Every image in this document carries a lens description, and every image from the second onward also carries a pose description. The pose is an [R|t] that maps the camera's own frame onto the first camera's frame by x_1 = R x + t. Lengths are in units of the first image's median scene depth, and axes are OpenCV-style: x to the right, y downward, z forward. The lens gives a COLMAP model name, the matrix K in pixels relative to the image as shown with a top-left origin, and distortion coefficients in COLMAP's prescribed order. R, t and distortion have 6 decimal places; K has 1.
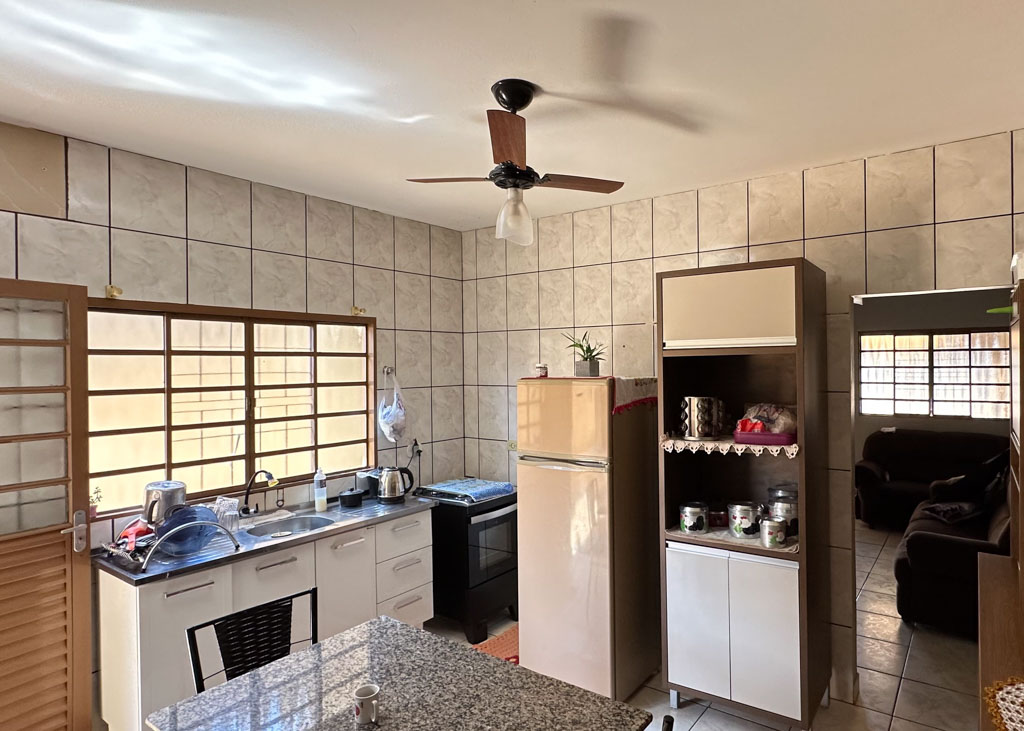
lens RADIAL K [[581.8, 0, 591.1], [0, 581.8, 368.6], [0, 0, 1]] dist [-0.000784, 0.001158]
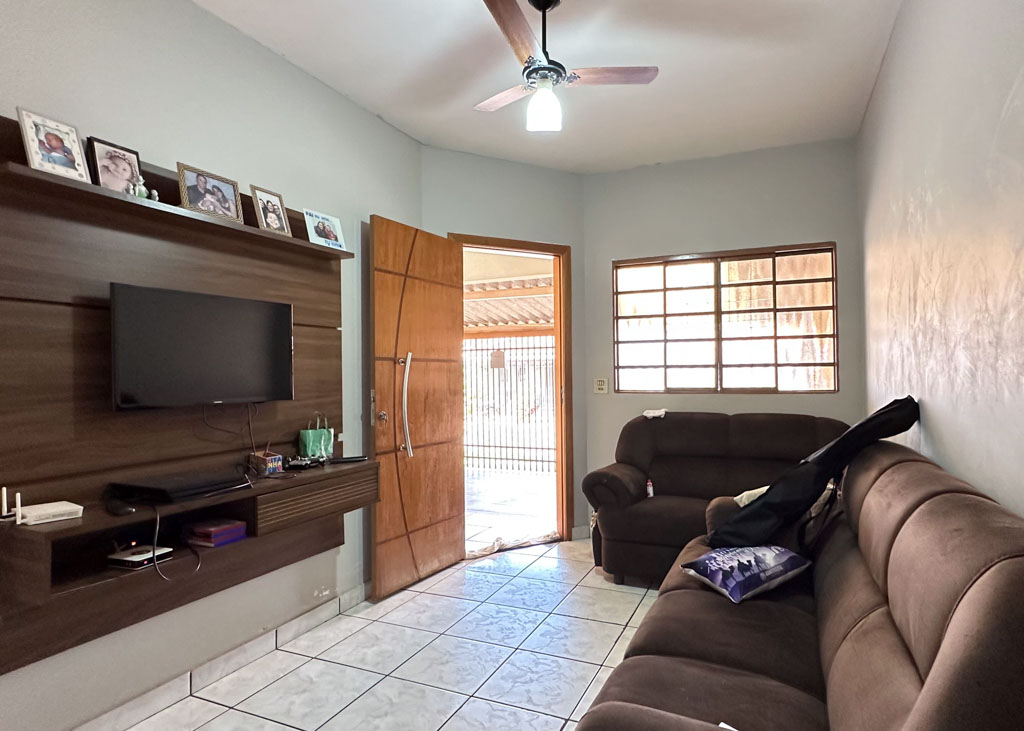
lens RADIAL K [[584.7, 0, 512.5], [0, 584.7, 361.2], [0, 0, 1]] dist [-0.000256, 0.000447]
pose [[0.988078, 0.003654, 0.153909, 0.540983], [0.001389, 0.999466, -0.032640, 0.142812], [-0.153946, 0.032465, 0.987546, 0.830093]]
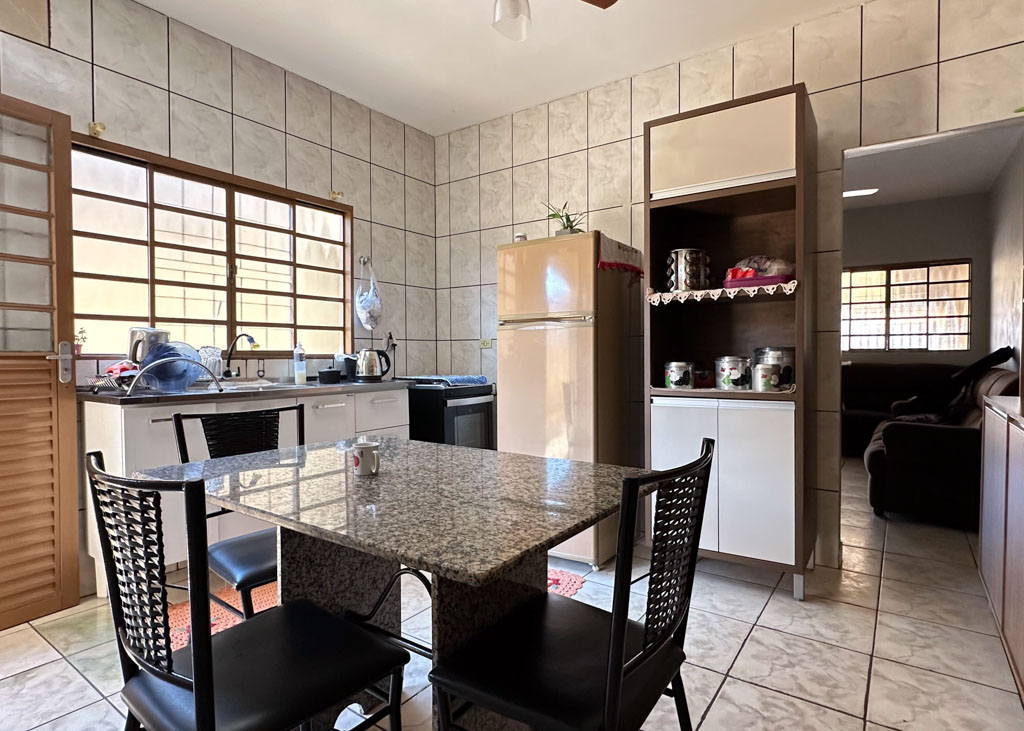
lens RADIAL K [[544.8, 0, 526.2], [0, 544.8, 366.5], [0, 0, 1]] dist [0.001318, 0.000347]
pose [[0.999747, 0.007746, -0.021099, -0.054347], [-0.007376, 0.999818, 0.017567, 0.198791], [0.021231, -0.017407, 0.999623, 0.064737]]
